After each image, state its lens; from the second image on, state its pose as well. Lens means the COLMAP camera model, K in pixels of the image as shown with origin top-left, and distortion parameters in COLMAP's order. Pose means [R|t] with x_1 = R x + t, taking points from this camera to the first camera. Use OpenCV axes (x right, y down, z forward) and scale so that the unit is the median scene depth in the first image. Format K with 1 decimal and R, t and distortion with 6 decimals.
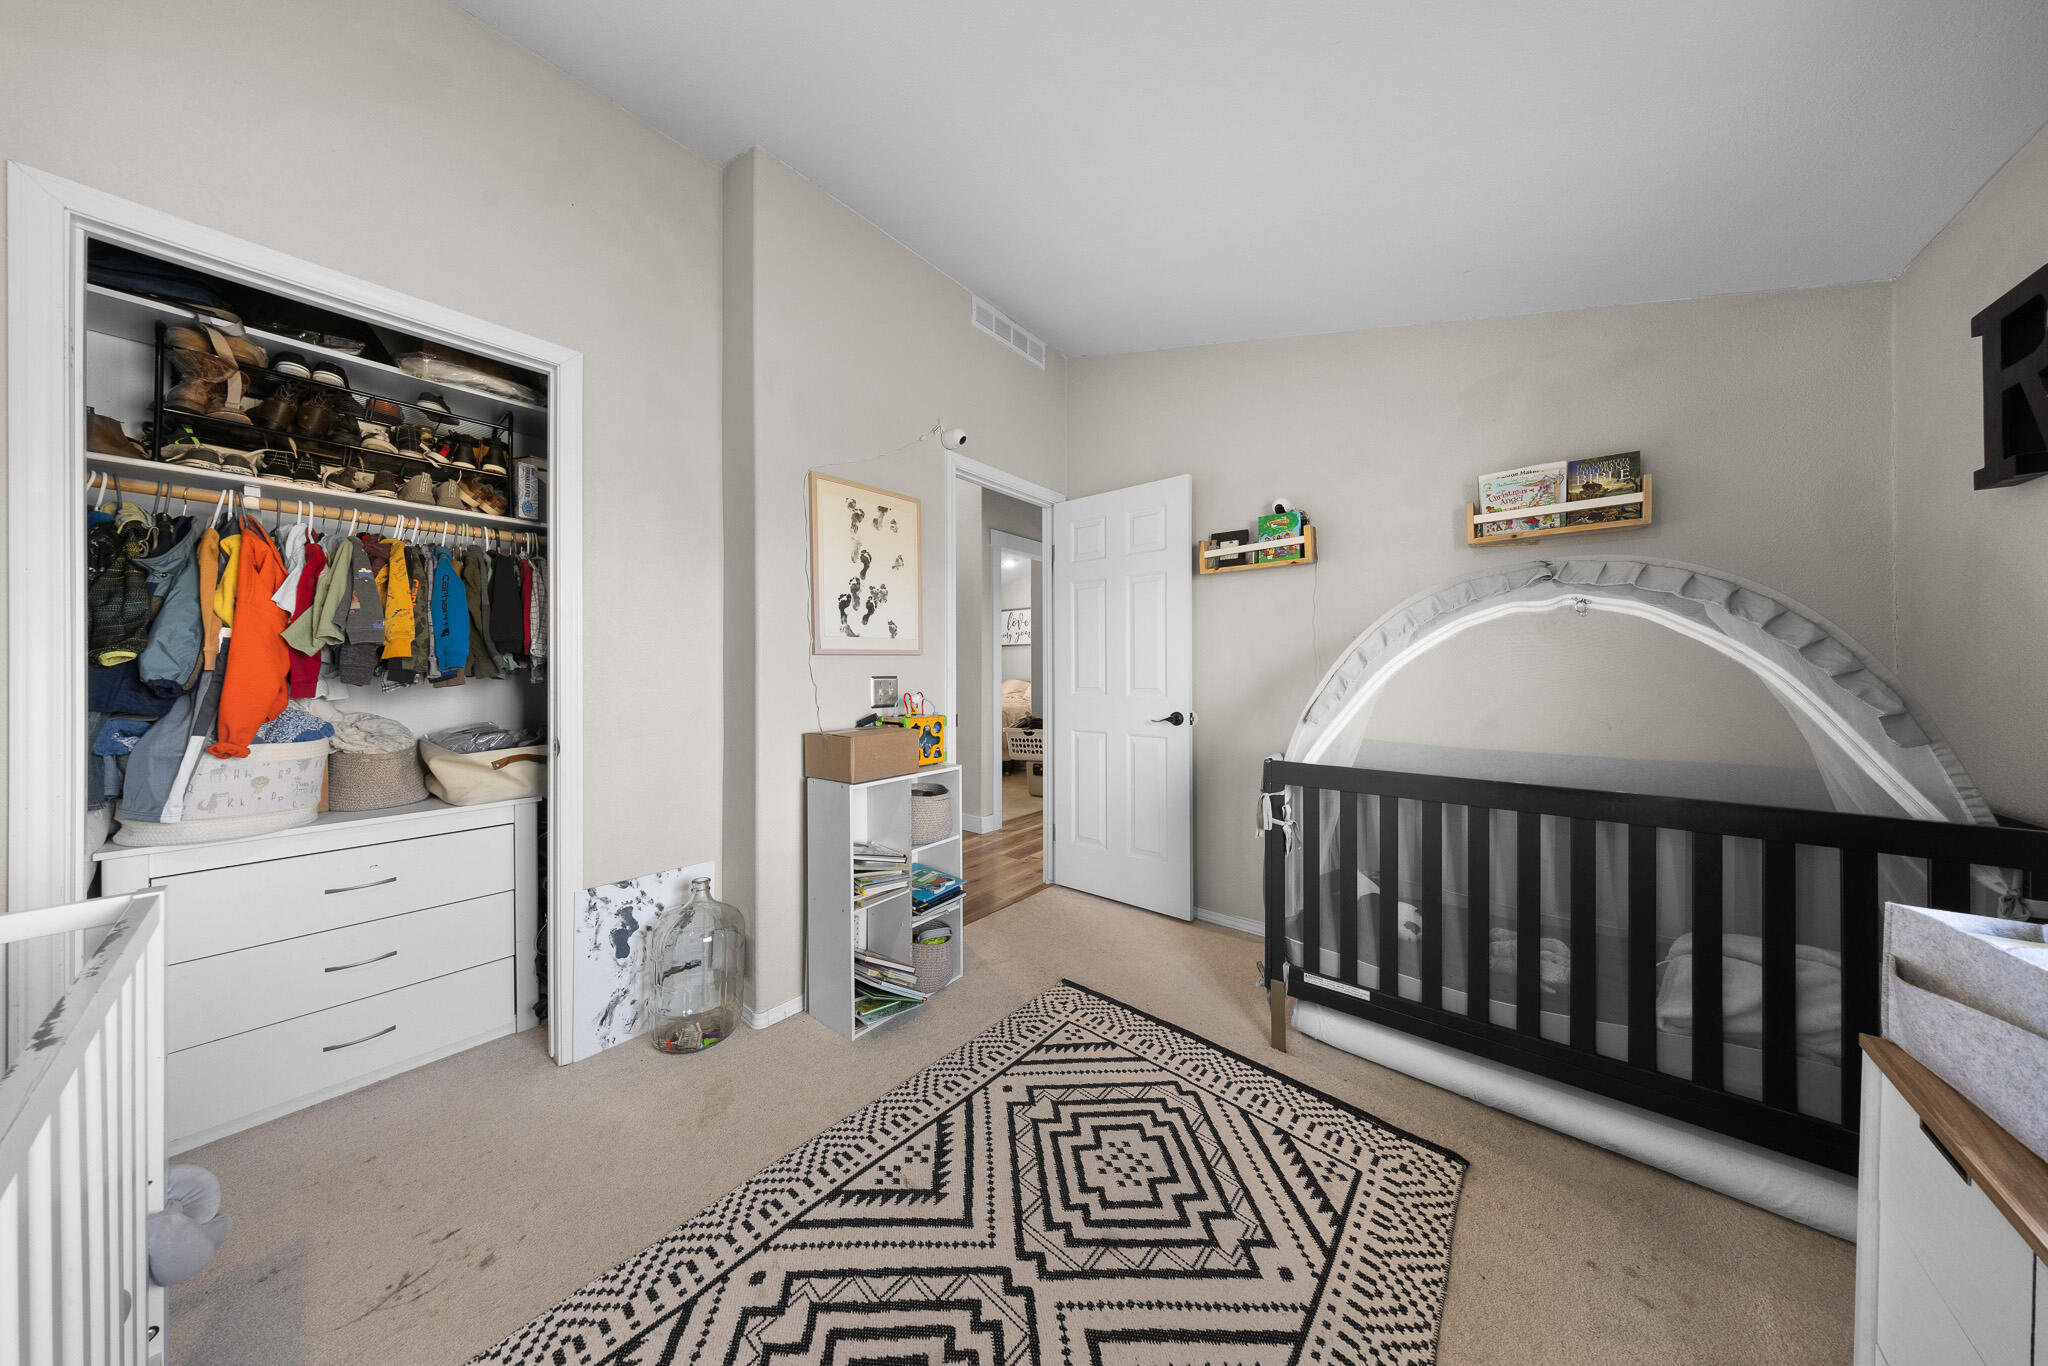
lens RADIAL K [[603.3, 0, 1029.9], [0, 603.3, 671.1], [0, 0, 1]] dist [0.000615, -0.000290]
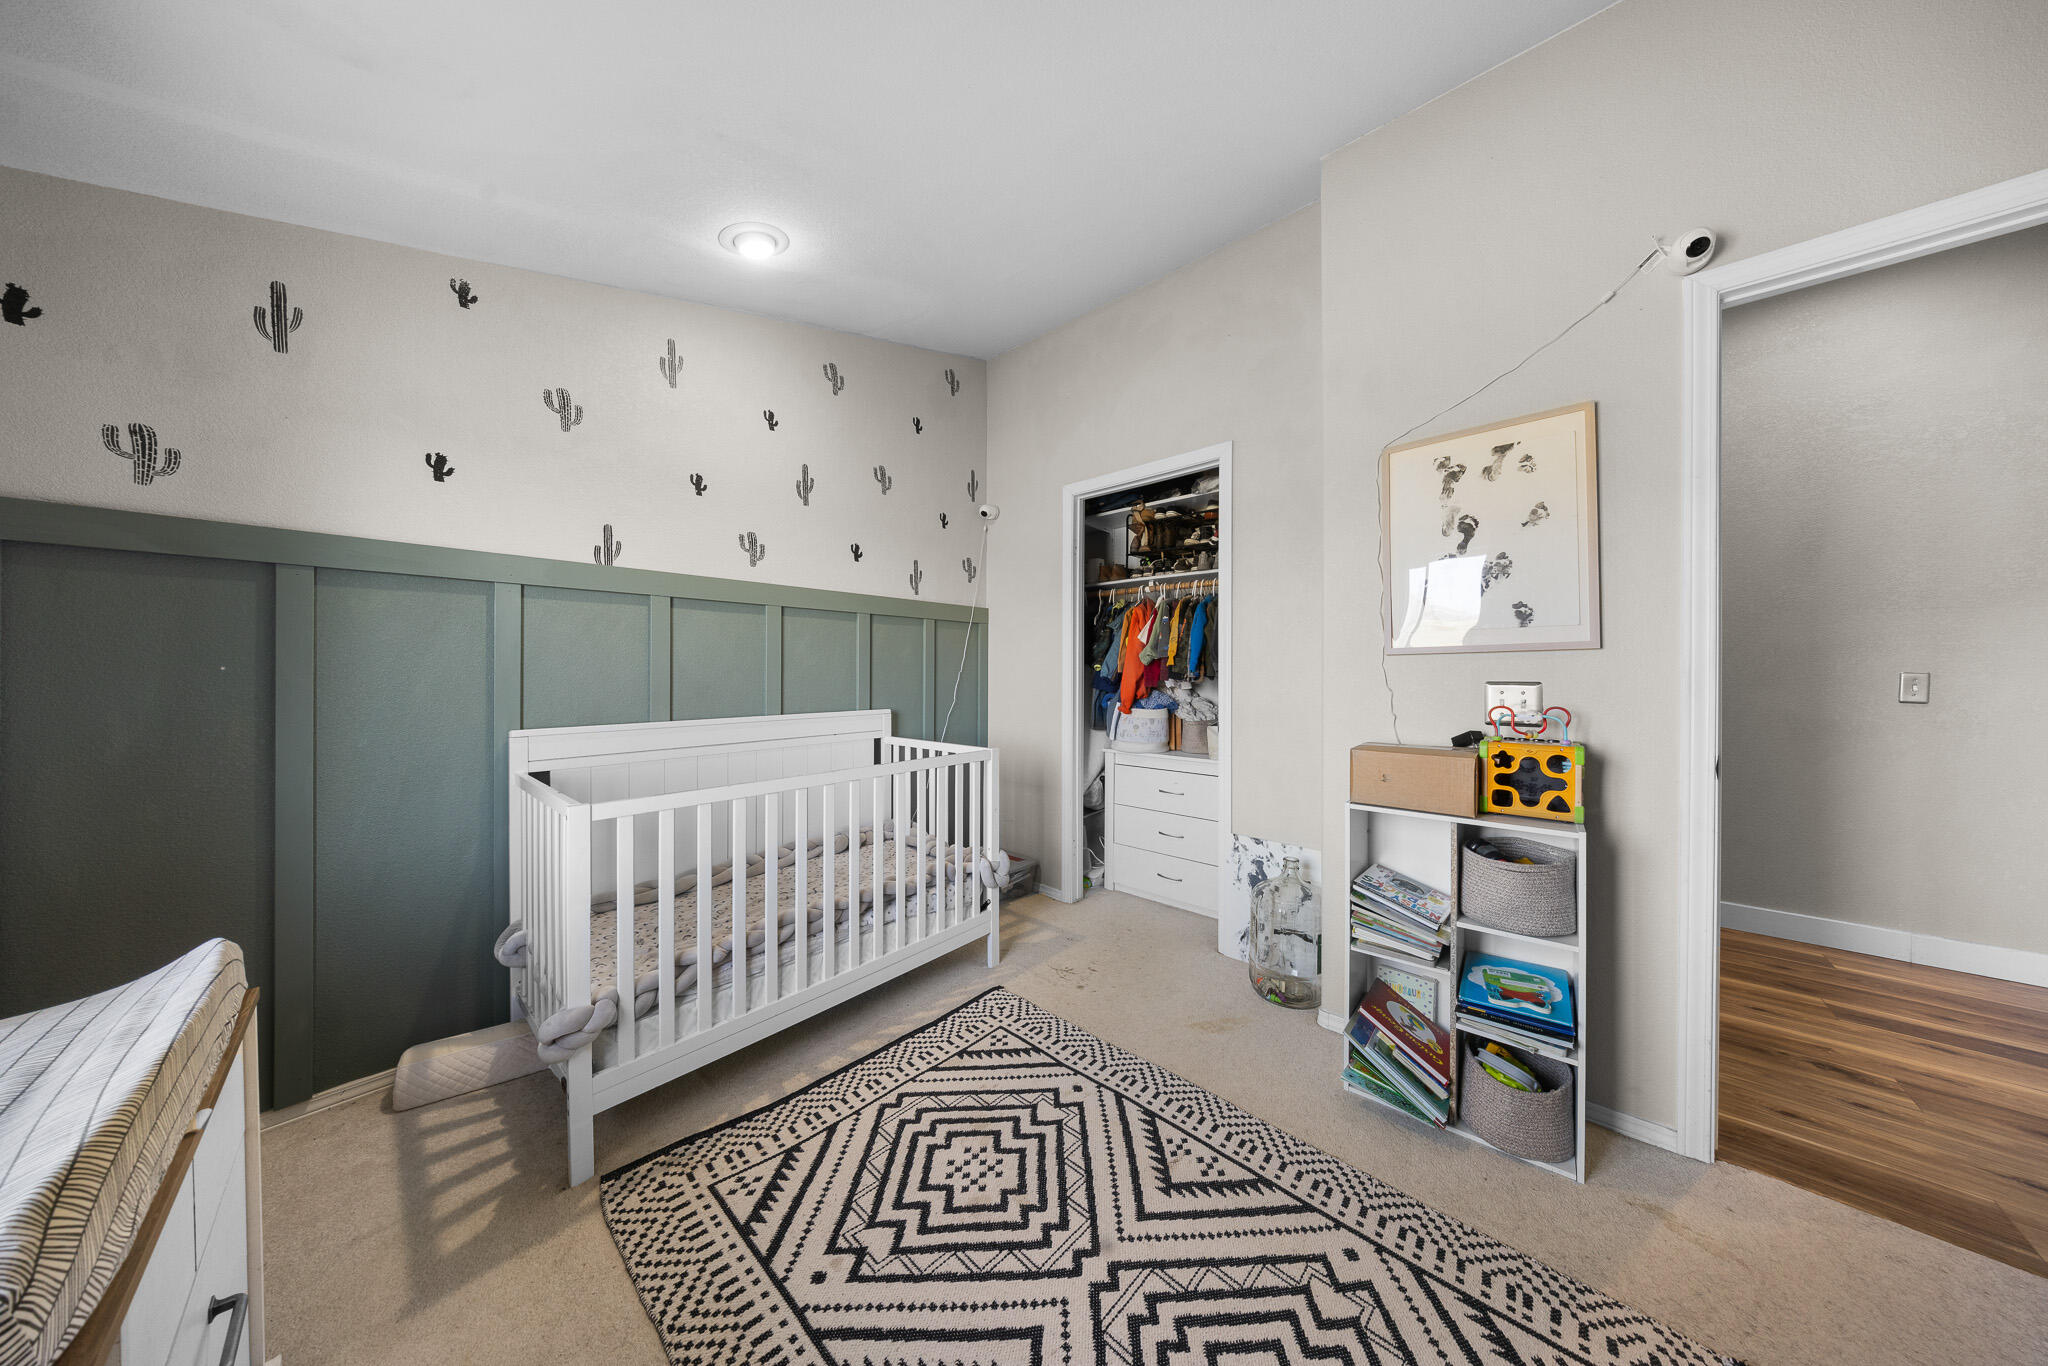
lens RADIAL K [[603.3, 0, 1025.7], [0, 603.3, 676.0], [0, 0, 1]] dist [0.000615, -0.000290]
pose [[-0.043402, 0.007871, -0.999027, 0.799267], [0.003729, 0.999963, 0.007716, -0.008420], [0.999051, -0.003391, -0.043429, 0.740546]]
